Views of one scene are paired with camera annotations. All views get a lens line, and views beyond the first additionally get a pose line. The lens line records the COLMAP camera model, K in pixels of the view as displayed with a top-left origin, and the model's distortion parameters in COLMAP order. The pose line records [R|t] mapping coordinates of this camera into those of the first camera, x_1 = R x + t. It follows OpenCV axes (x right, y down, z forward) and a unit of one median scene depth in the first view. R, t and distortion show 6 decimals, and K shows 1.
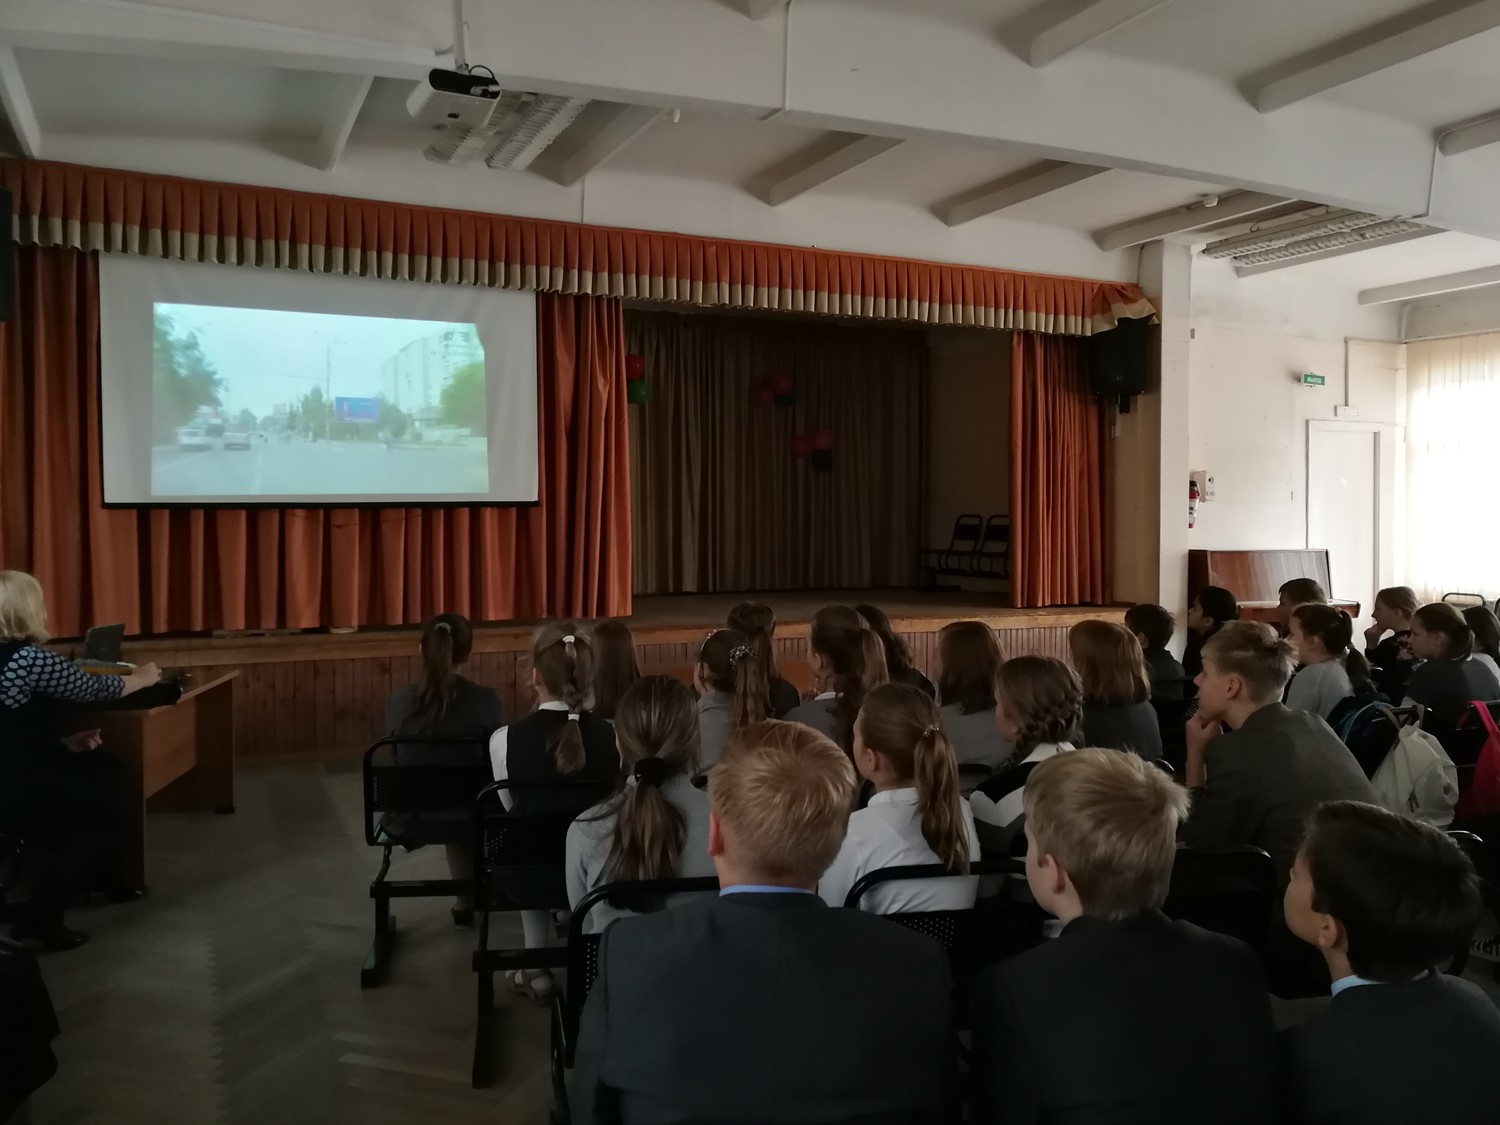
lens RADIAL K [[1211.8, 0, 737.1], [0, 1211.8, 559.4], [0, 0, 1]] dist [0.021422, -0.030293]
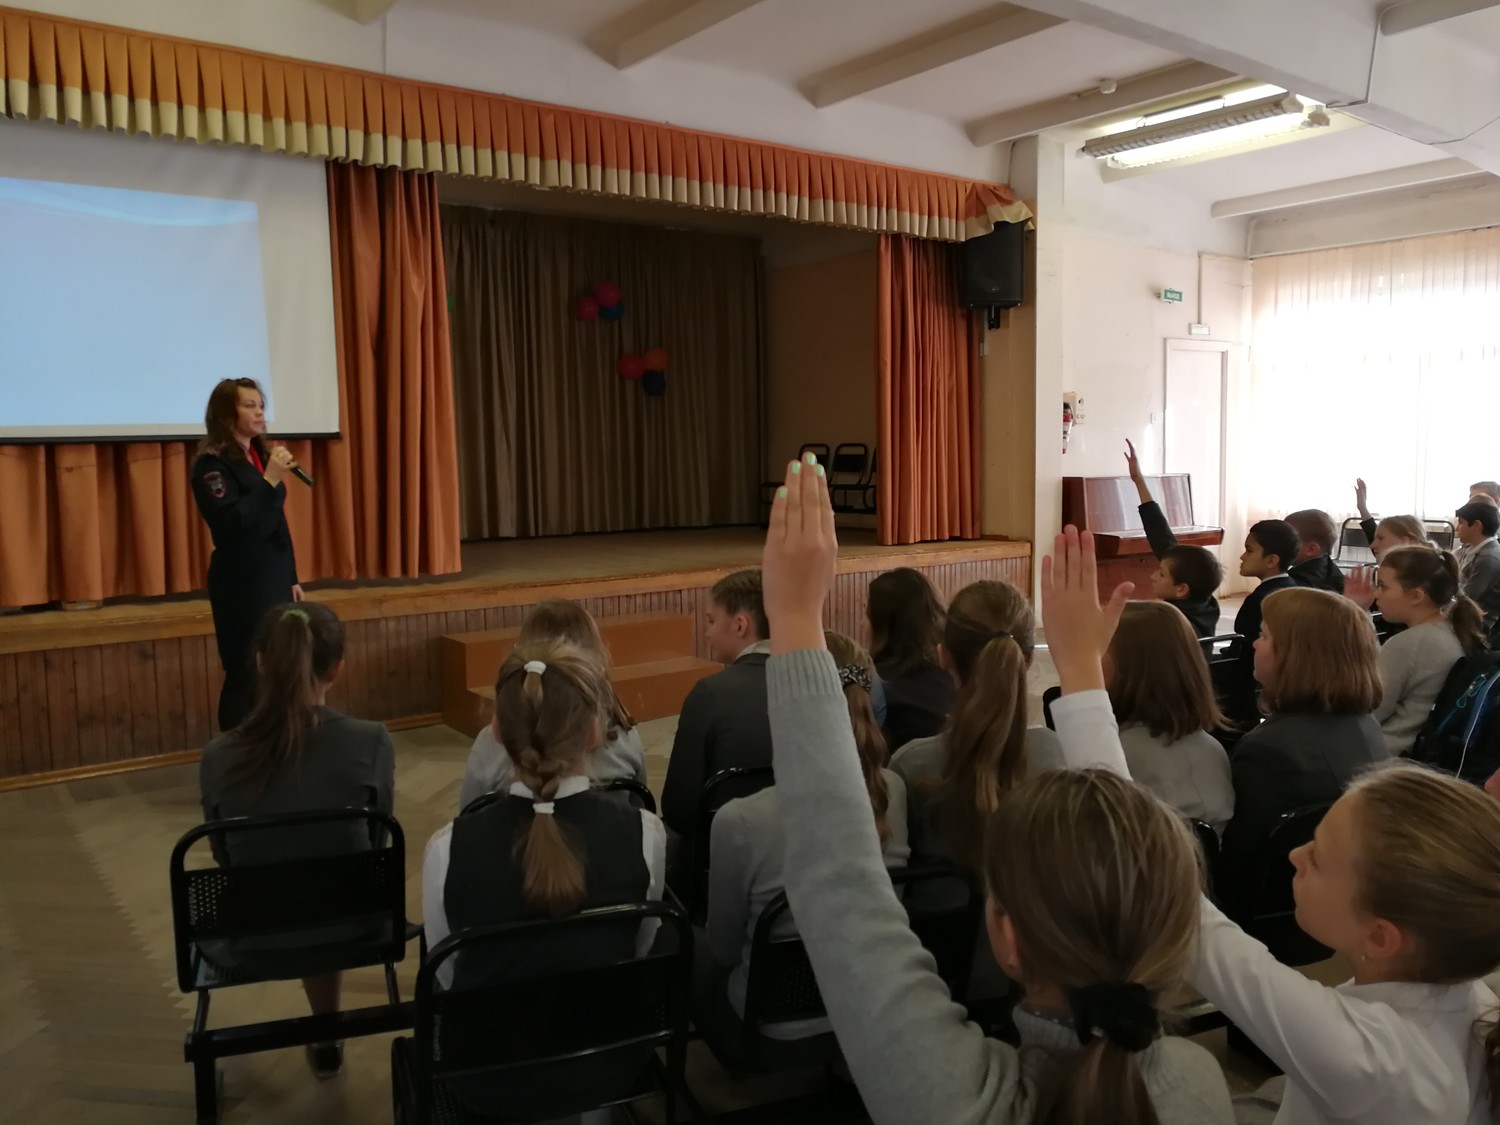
lens RADIAL K [[1211.8, 0, 749.9], [0, 1211.8, 567.4], [0, 0, 1]] dist [0.021422, -0.030293]
pose [[0.978772, -0.034003, 0.202112, -0.056089], [0.020950, 0.997575, 0.066376, -0.006185], [-0.203879, -0.060733, 0.977110, 0.141542]]
